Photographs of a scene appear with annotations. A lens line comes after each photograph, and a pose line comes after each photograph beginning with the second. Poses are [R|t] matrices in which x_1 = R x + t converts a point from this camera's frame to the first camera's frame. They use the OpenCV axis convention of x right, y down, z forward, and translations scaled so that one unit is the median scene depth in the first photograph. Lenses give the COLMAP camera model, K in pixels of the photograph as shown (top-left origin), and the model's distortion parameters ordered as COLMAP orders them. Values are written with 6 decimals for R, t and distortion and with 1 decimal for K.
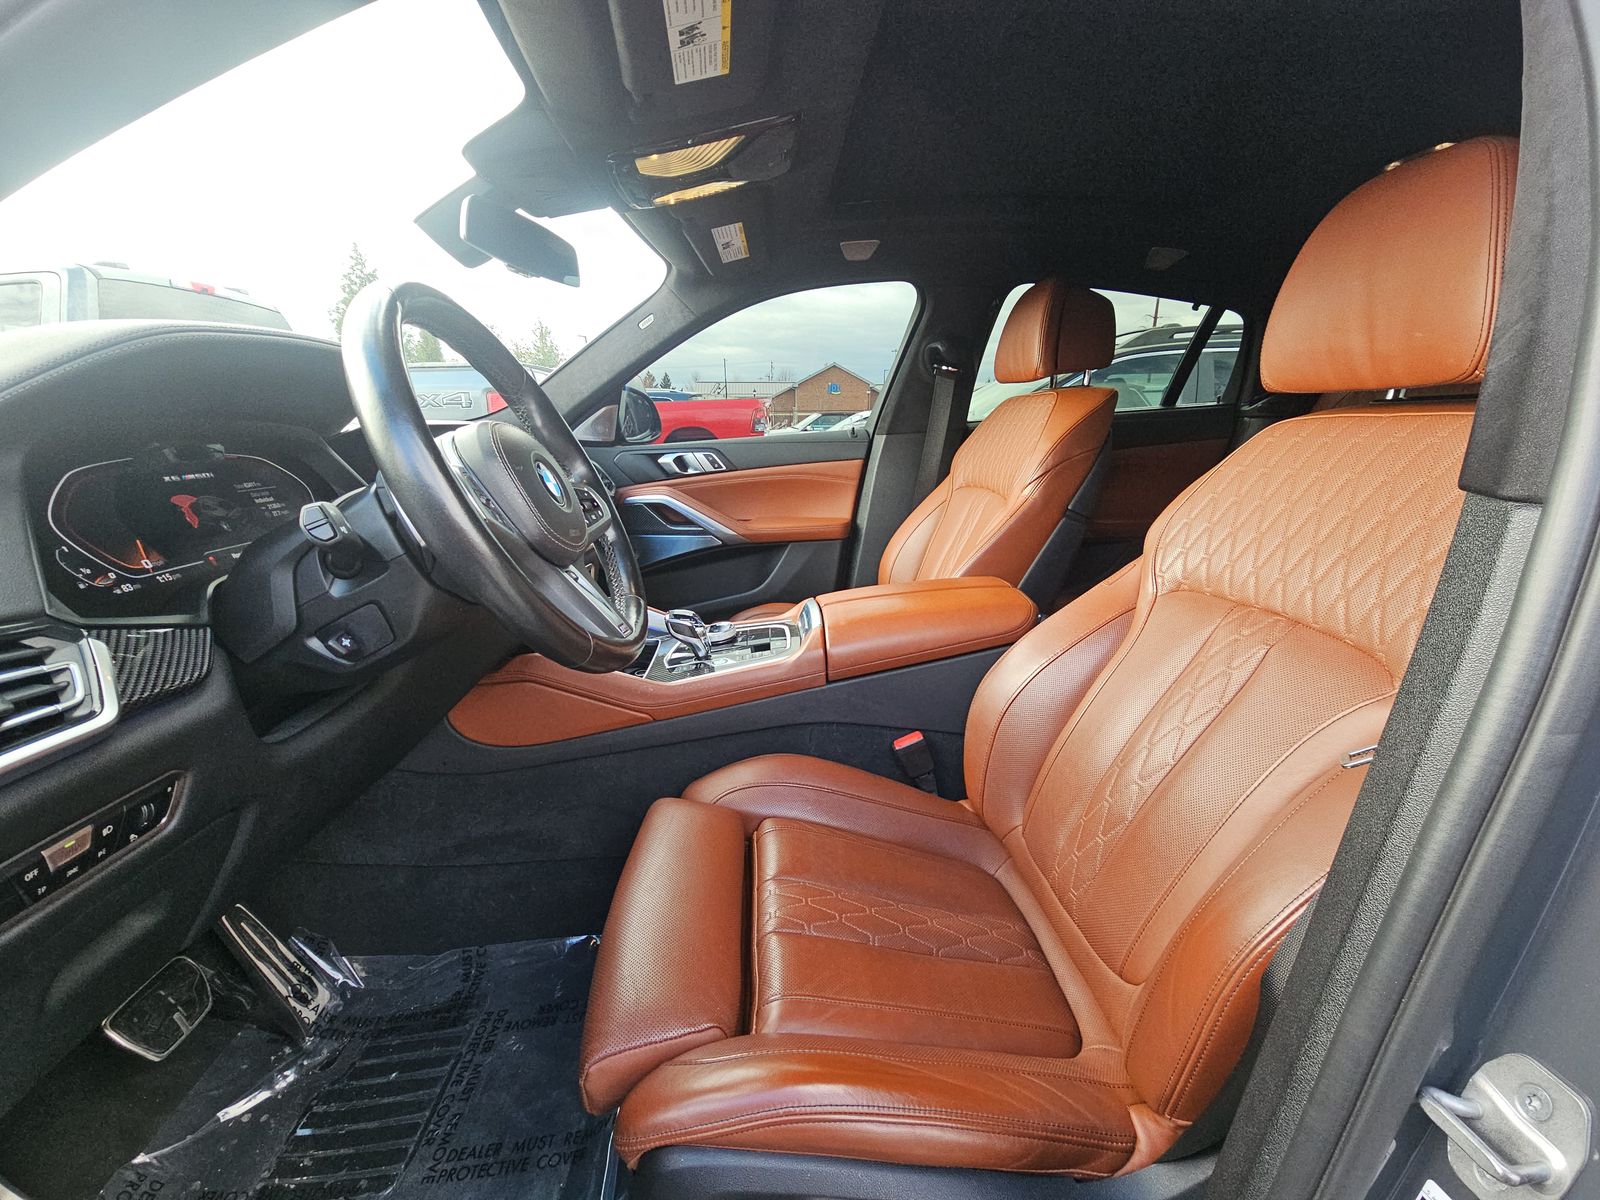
lens RADIAL K [[648.0, 0, 803.7], [0, 648.0, 606.9], [0, 0, 1]] dist [0.009044, -0.009540]
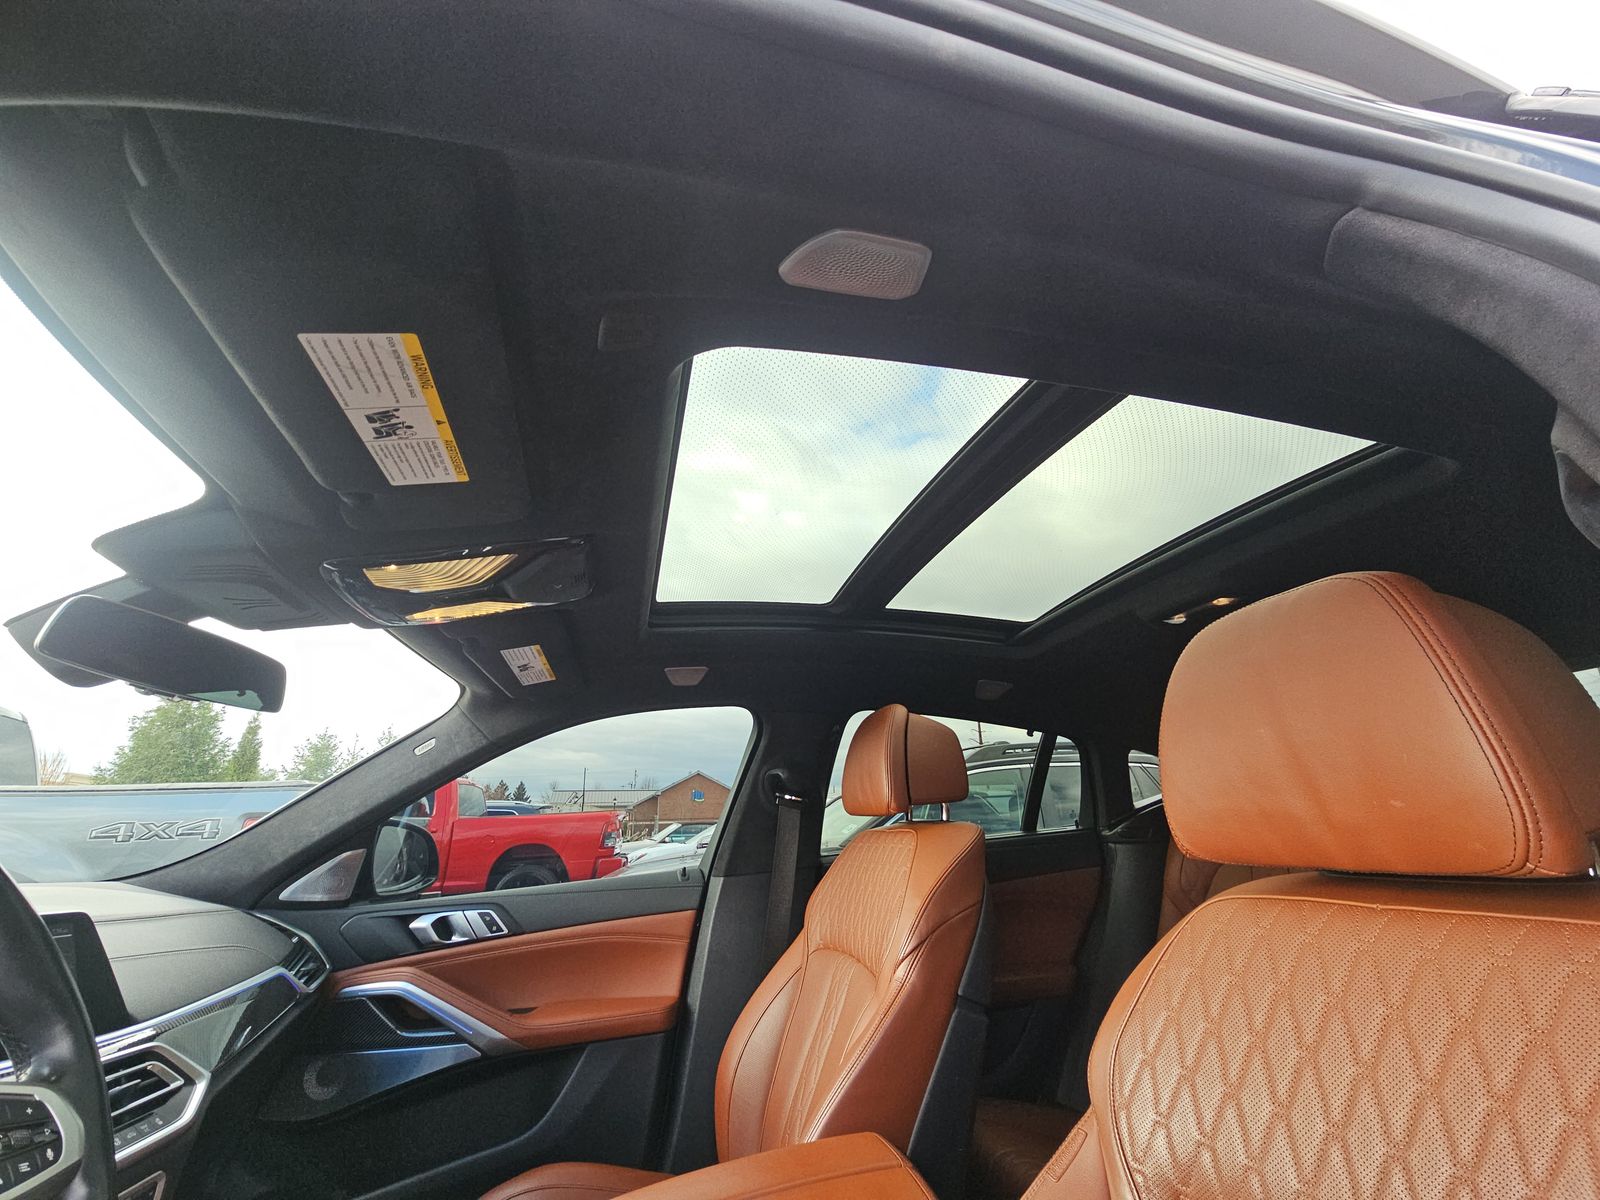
lens RADIAL K [[648.7, 0, 796.5], [0, 648.7, 605.8], [0, 0, 1]] dist [0.030567, -0.019511]
pose [[0.982286, 0.043457, 0.182279, 0.054419], [0.068465, 0.822254, -0.564987, -0.079015], [-0.174433, 0.567459, 0.804714, 0.138161]]
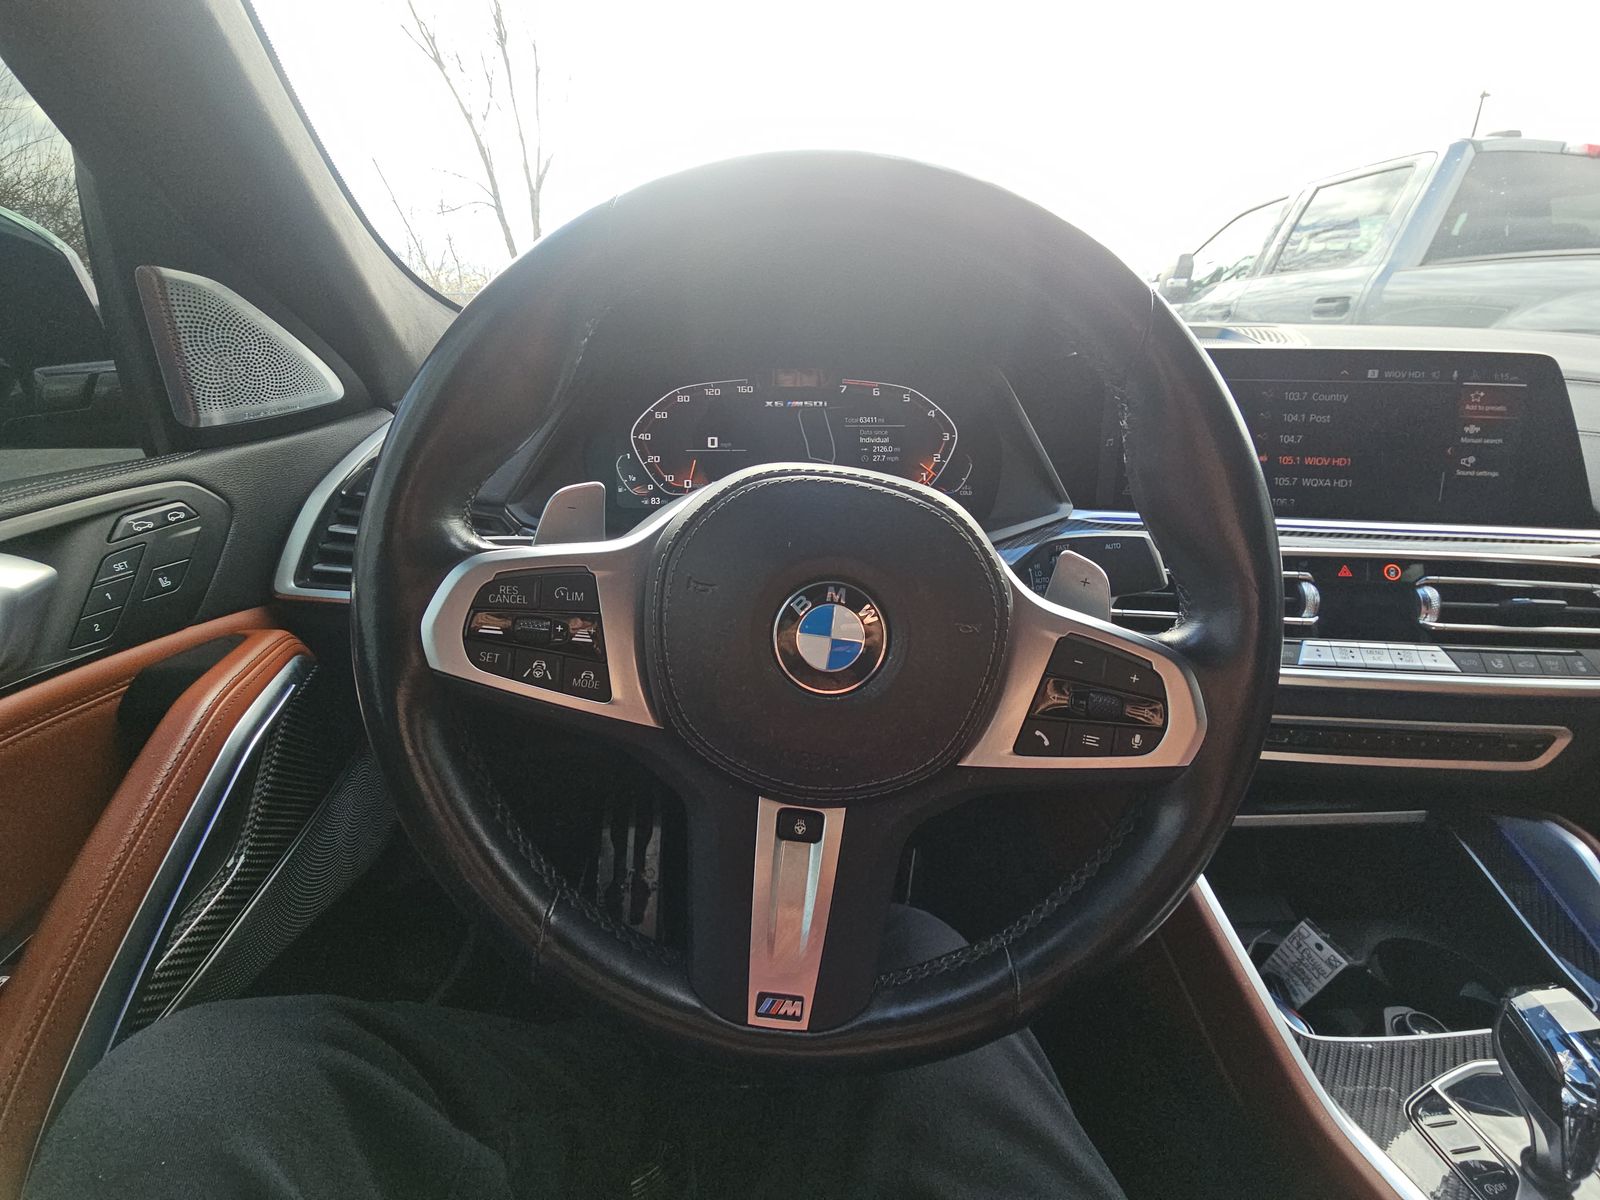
lens RADIAL K [[668.5, 0, 800.6], [0, 668.5, 604.0], [0, 0, 1]] dist [-0.000145, -0.000378]
pose [[-0.007107, 0.399859, -0.916549, 0.011731], [-0.277991, 0.879653, 0.385917, -0.109986], [0.960557, 0.257535, 0.104906, 0.339859]]
